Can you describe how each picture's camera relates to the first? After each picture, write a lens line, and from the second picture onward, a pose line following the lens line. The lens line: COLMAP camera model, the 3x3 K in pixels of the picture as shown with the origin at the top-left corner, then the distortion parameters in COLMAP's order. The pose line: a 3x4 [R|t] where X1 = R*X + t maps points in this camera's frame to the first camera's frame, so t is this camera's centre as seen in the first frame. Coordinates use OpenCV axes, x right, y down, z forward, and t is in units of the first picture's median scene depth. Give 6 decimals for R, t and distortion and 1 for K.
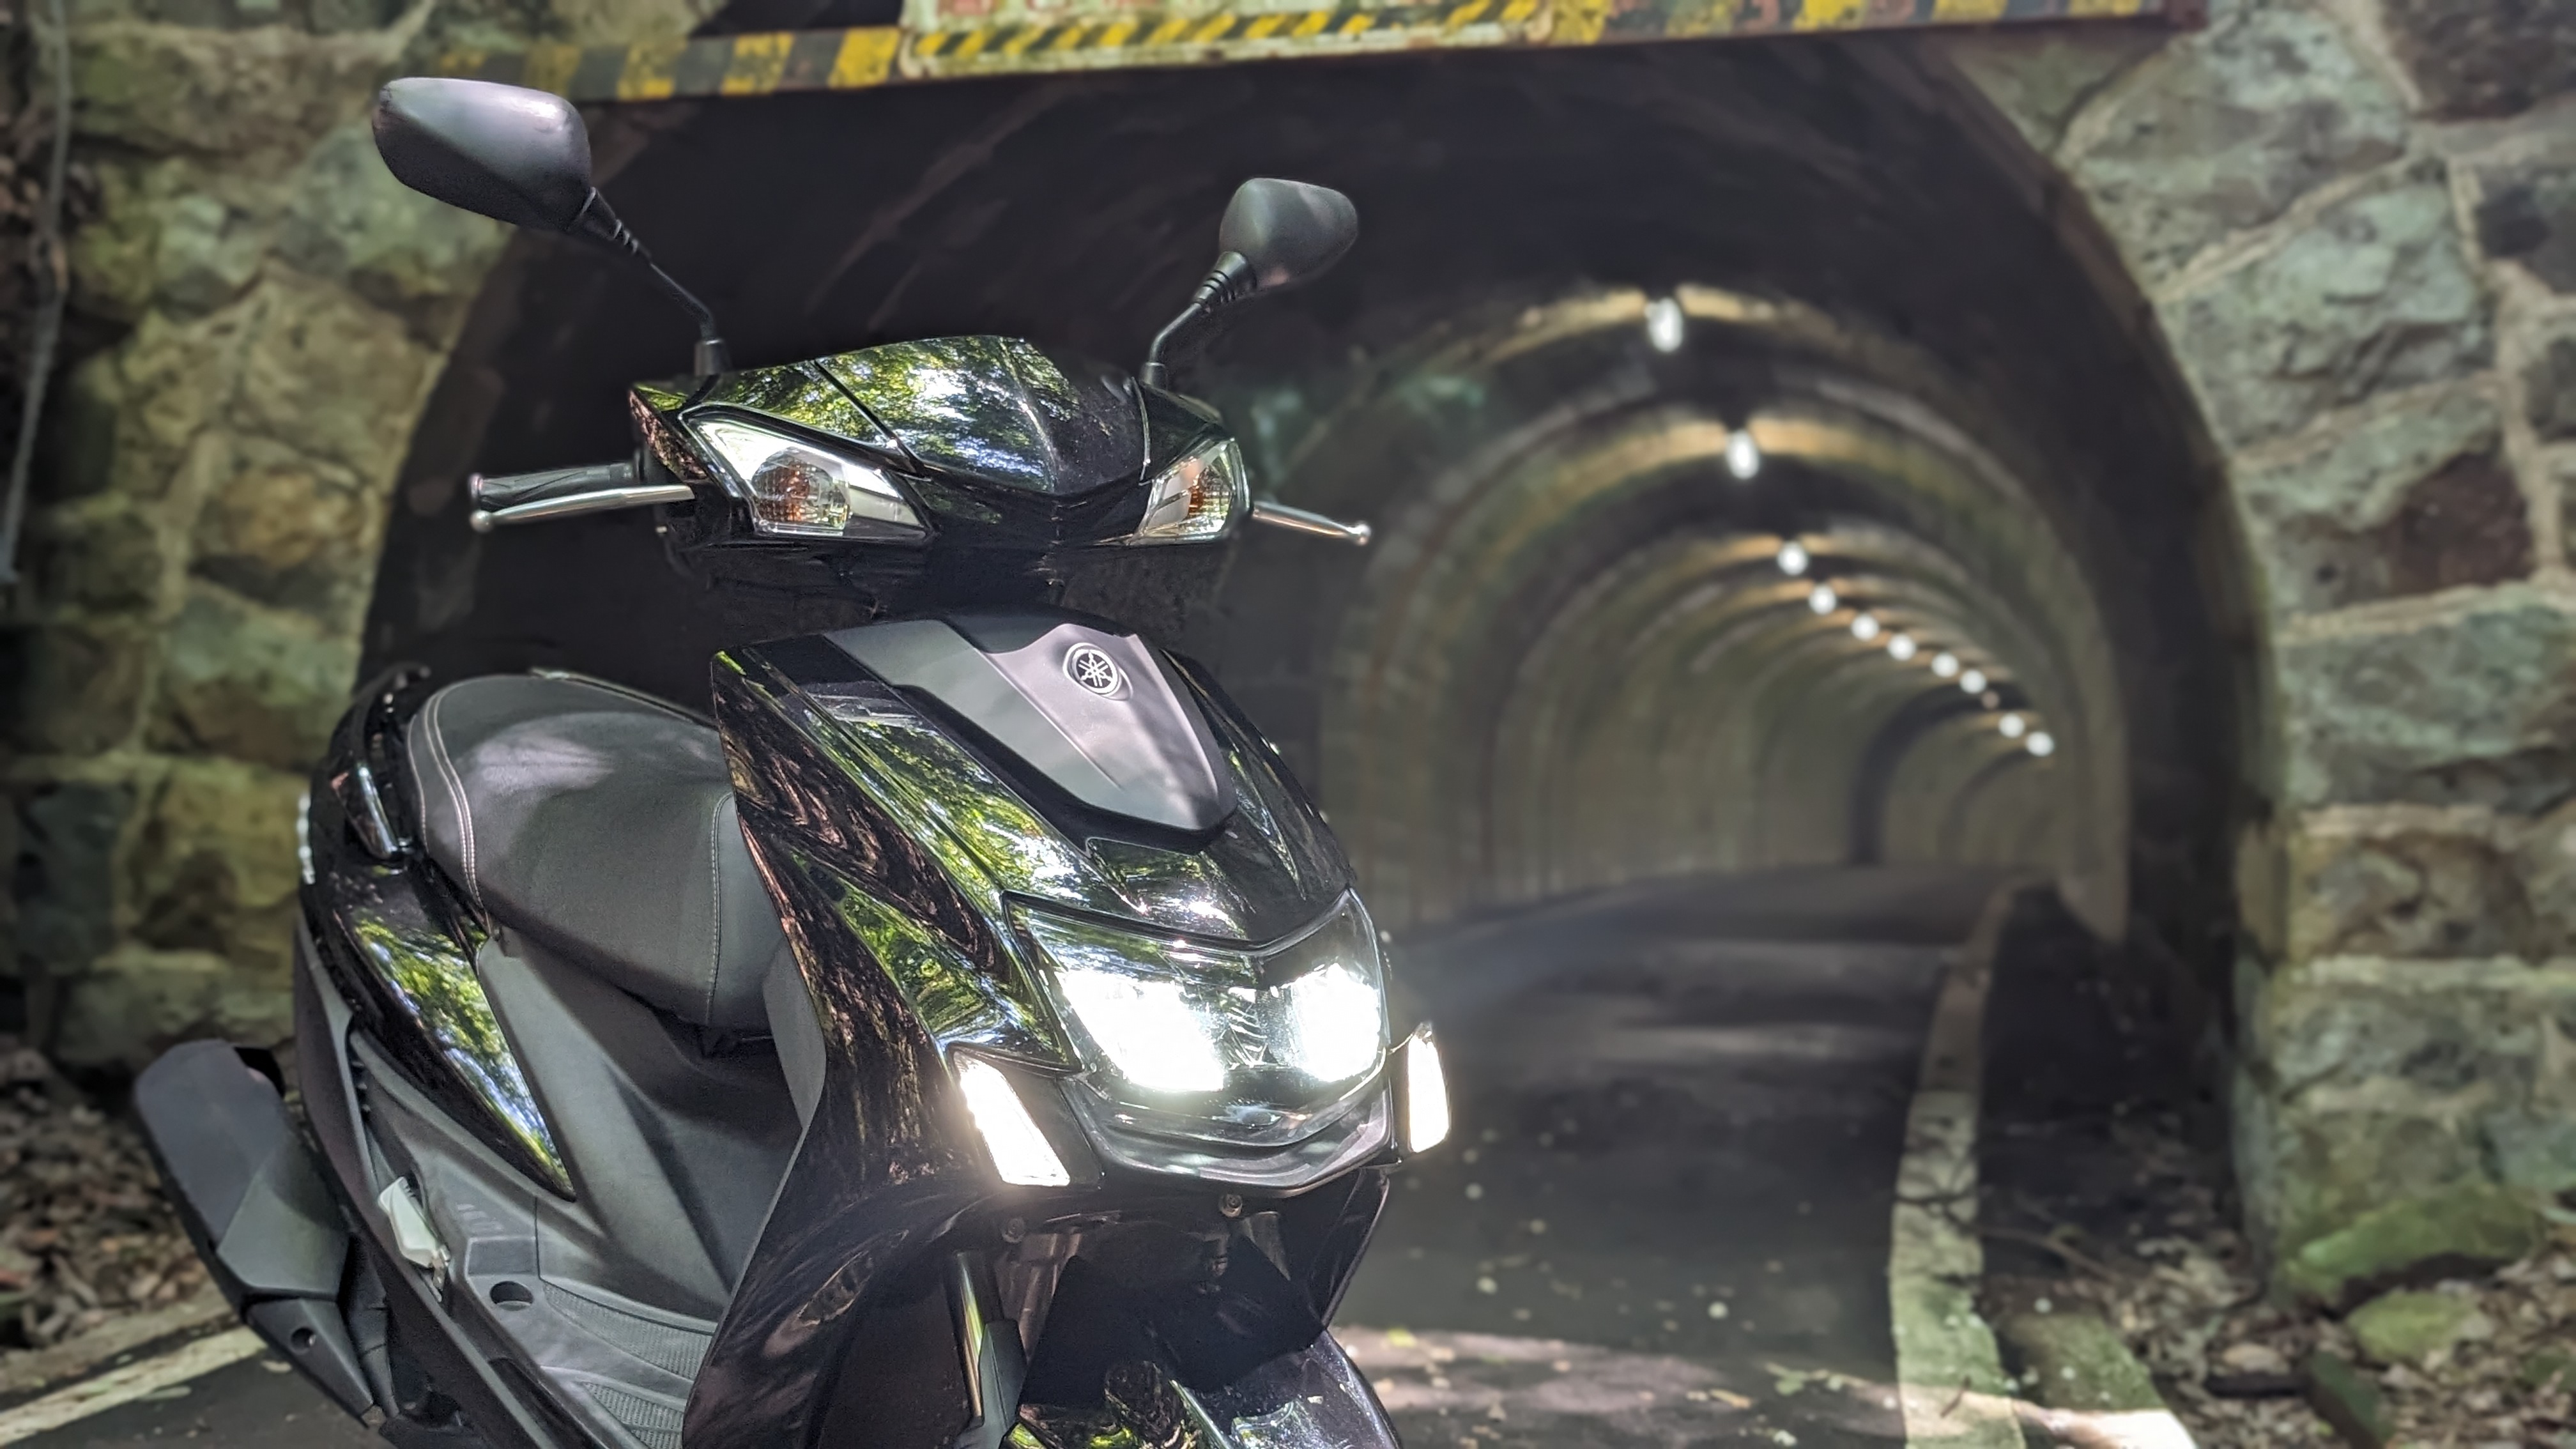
lens RADIAL K [[2739.5, 0, 1321.0], [0, 2739.5, 752.9], [0, 0, 1]] dist [0.016669, 0.000000]
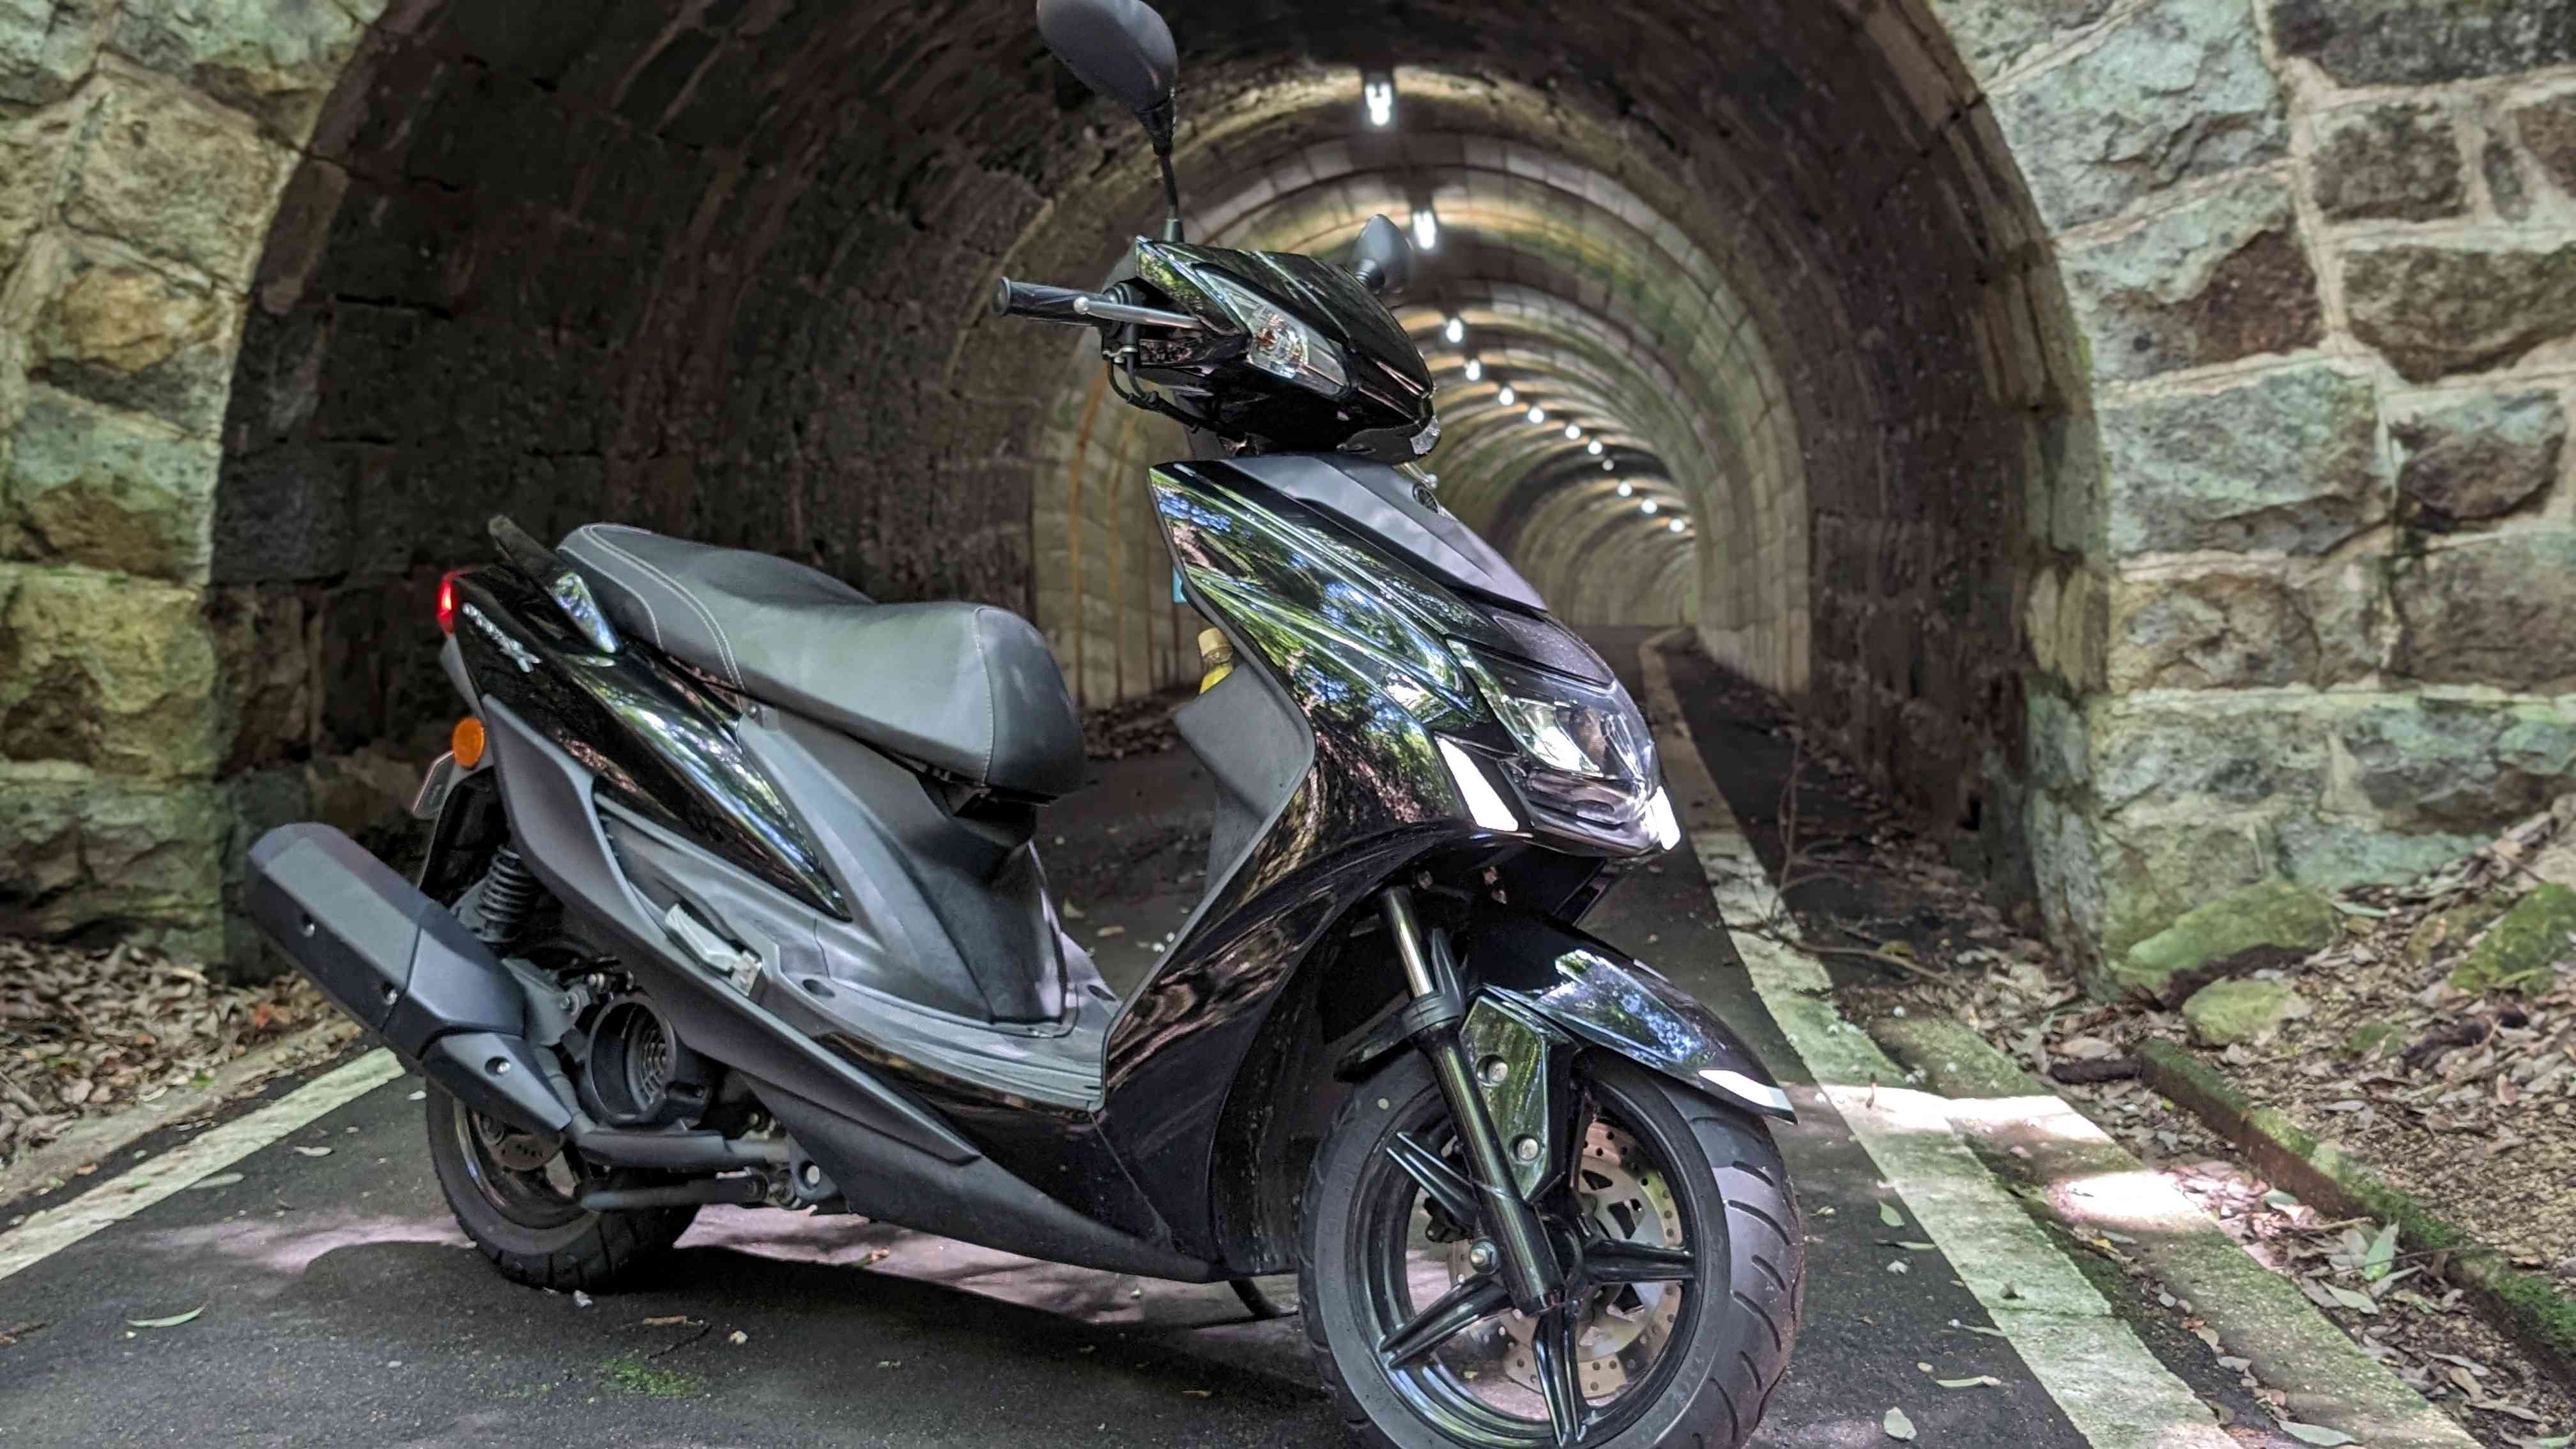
lens RADIAL K [[2739.5, 0, 1308.8], [0, 2739.5, 703.2], [0, 0, 1]] dist [0.016669, 0.000000]
pose [[0.989923, -0.034827, 0.137255, -0.121617], [0.026053, 0.997531, 0.065213, -0.001584], [-0.139188, -0.060980, 0.988387, -0.054136]]
